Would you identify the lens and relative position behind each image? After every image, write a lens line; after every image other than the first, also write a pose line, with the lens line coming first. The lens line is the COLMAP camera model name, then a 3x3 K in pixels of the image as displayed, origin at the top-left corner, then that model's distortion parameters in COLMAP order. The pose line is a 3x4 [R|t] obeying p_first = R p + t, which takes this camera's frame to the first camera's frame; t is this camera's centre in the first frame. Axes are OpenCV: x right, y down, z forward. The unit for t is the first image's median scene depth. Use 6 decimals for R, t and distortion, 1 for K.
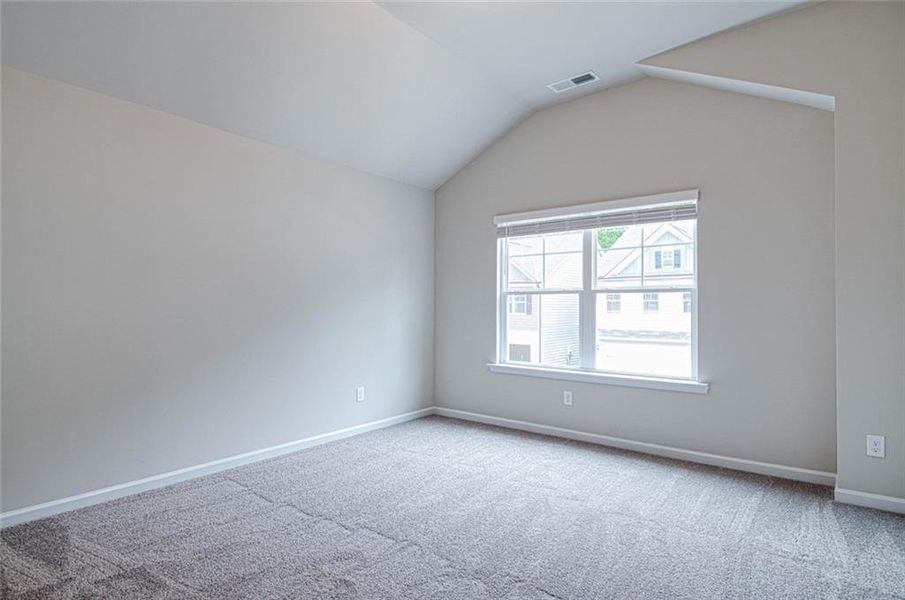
lens RADIAL K [[394.9, 0, 447.8], [0, 394.9, 310.3], [0, 0, 1]] dist [0.023902, -0.018842]
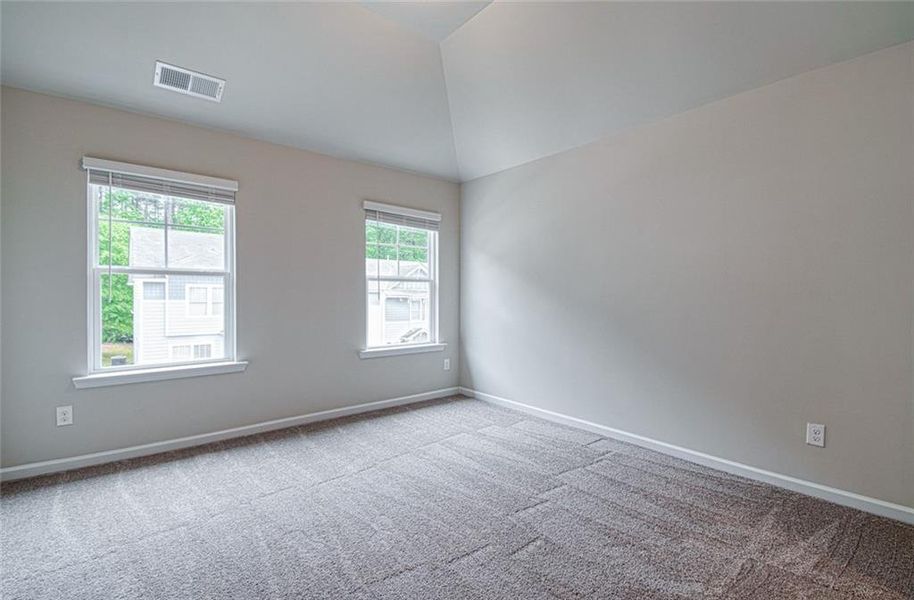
lens RADIAL K [[401.2, 0, 457.0], [0, 401.2, 300.0], [0, 0, 1]] dist [-0.000582, -0.000101]
pose [[0.293898, -0.014947, 0.955720, -0.215011], [-0.003840, 0.999851, 0.016818, -0.001361], [-0.955829, -0.008612, 0.293797, 0.141635]]
